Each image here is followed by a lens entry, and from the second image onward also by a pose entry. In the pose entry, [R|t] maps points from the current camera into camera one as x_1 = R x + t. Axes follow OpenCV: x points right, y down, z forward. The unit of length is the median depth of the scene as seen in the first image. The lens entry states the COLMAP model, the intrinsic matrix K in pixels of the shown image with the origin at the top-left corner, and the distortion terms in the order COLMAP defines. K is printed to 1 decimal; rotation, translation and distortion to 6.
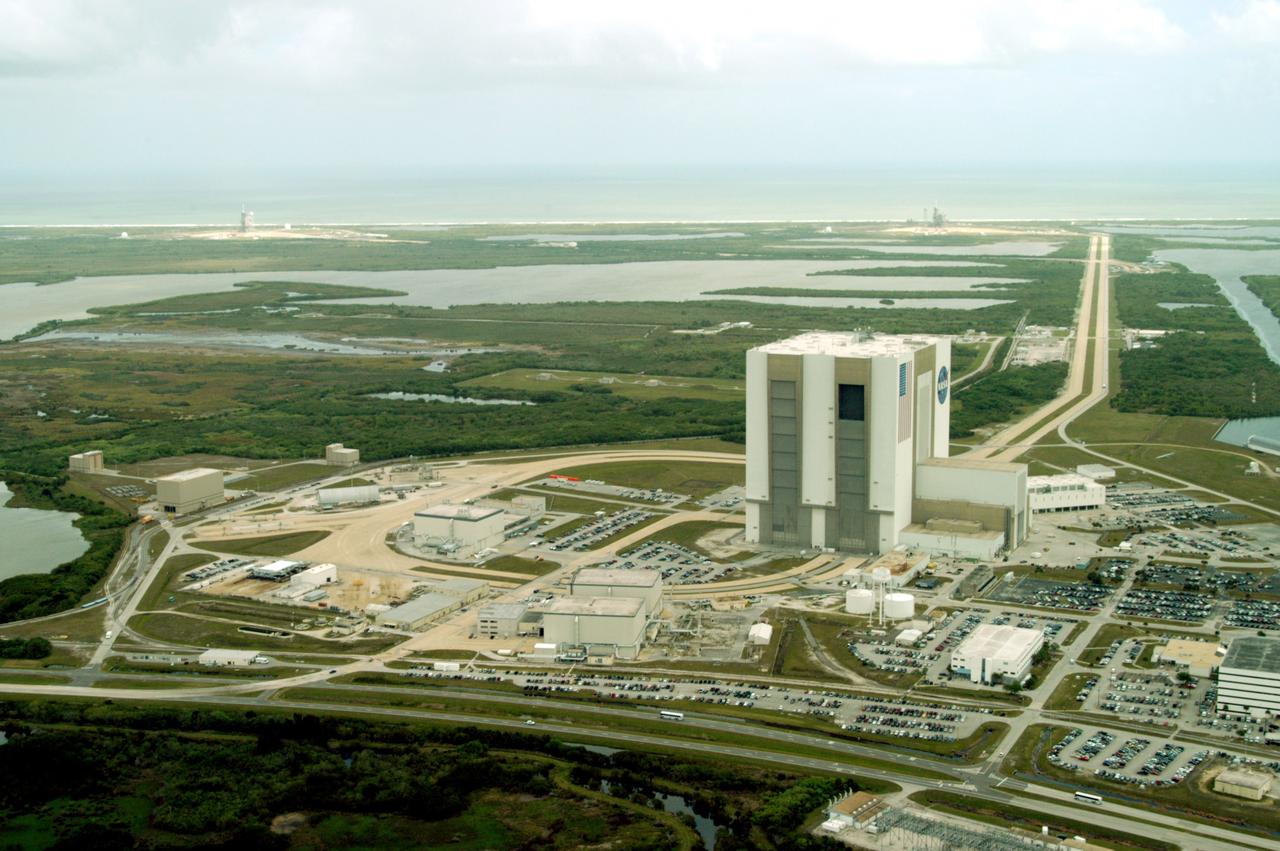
lens RADIAL K [[1711.3, 0, 640.0], [0, 1711.3, 425.5], [0, 0, 1]] dist [-0.037202, 0.107625]
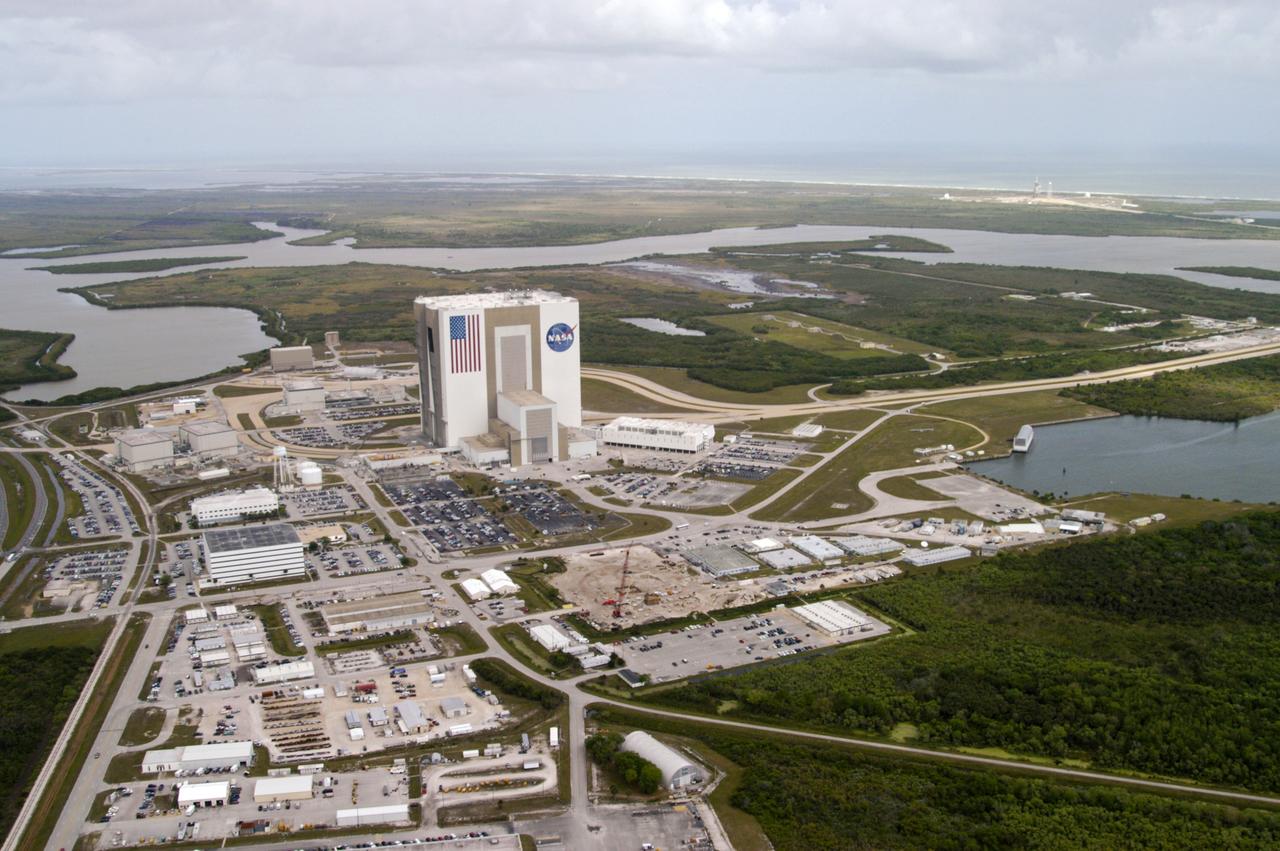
lens RADIAL K [[1335.4, 0, 640.0], [0, 1335.4, 425.5], [0, 0, 1]] dist [-0.140740, 0.139931]
pose [[0.741384, 0.144908, -0.655249, 0.951156], [-0.101791, 0.989393, 0.103632, -0.073018], [0.663316, -0.010132, 0.748271, 0.290744]]
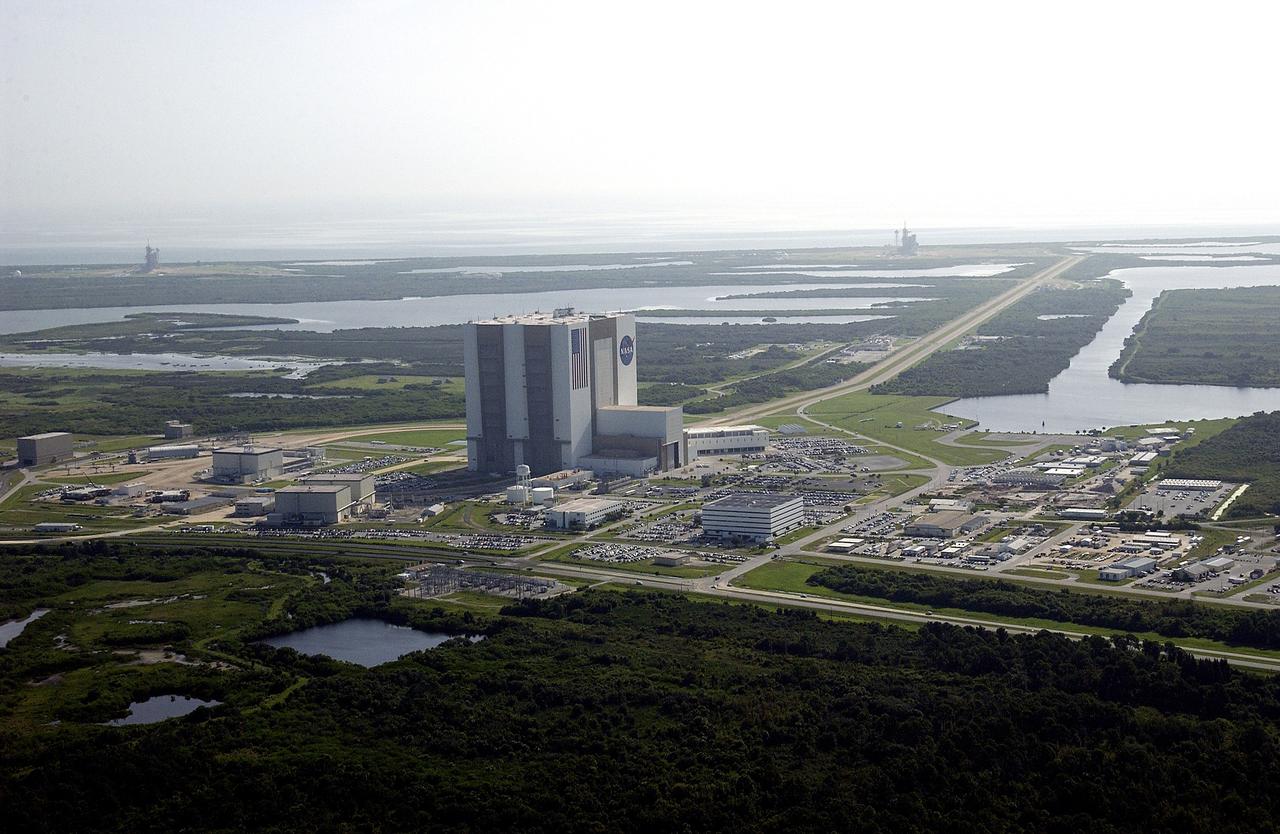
lens RADIAL K [[2152.6, 0, 612.4], [0, 2152.6, 417.0], [0, 0, 1]] dist [0.080794, 0.070667]
pose [[0.999346, -0.015497, -0.032659, 0.230343], [0.013914, 0.998744, -0.048134, 0.109556], [0.033364, 0.047648, 0.998307, -0.642930]]
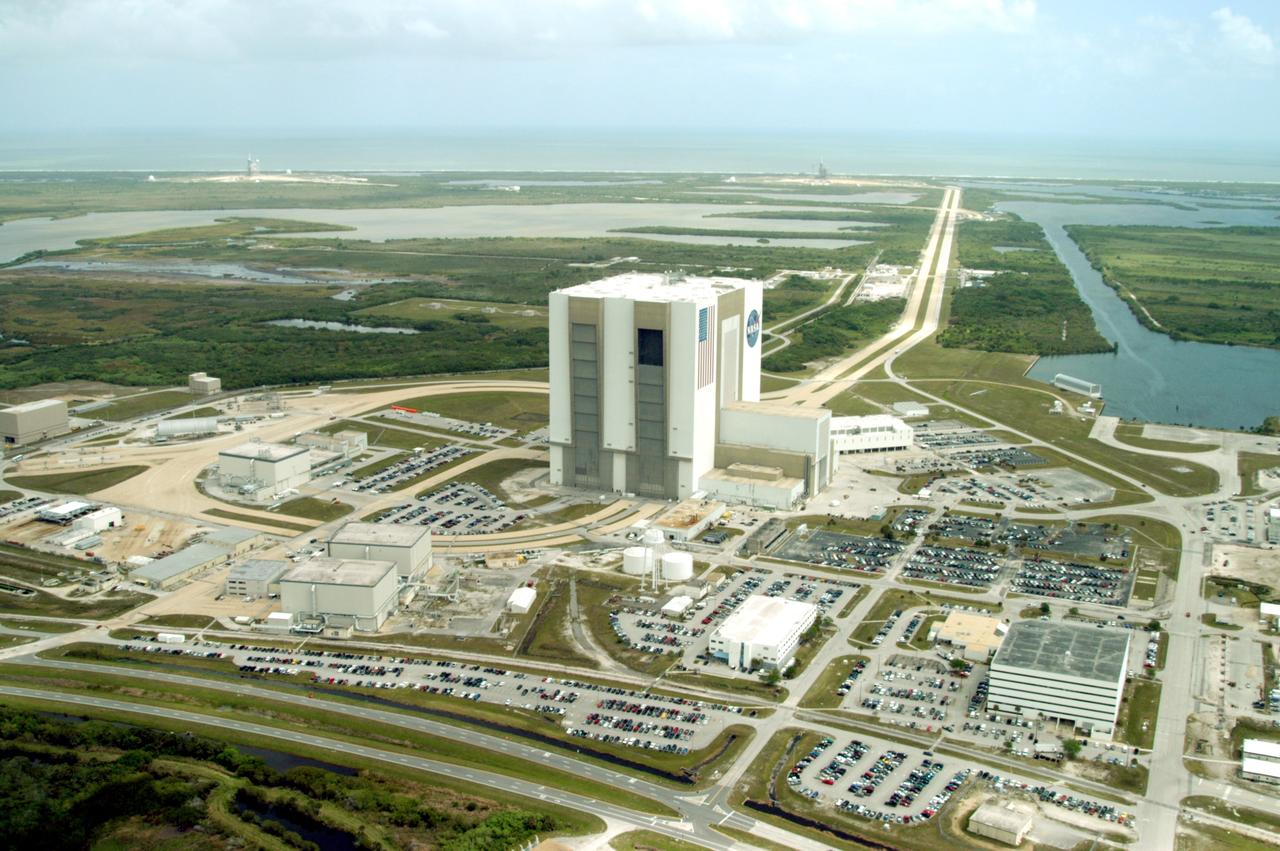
lens RADIAL K [[1335.4, 0, 640.0], [0, 1335.4, 425.5], [0, 0, 1]] dist [-0.140740, 0.139931]
pose [[0.999613, 0.010661, 0.025689, 0.096147], [-0.012412, 0.997541, 0.068975, -0.021037], [-0.024890, -0.069267, 0.997288, 0.227424]]
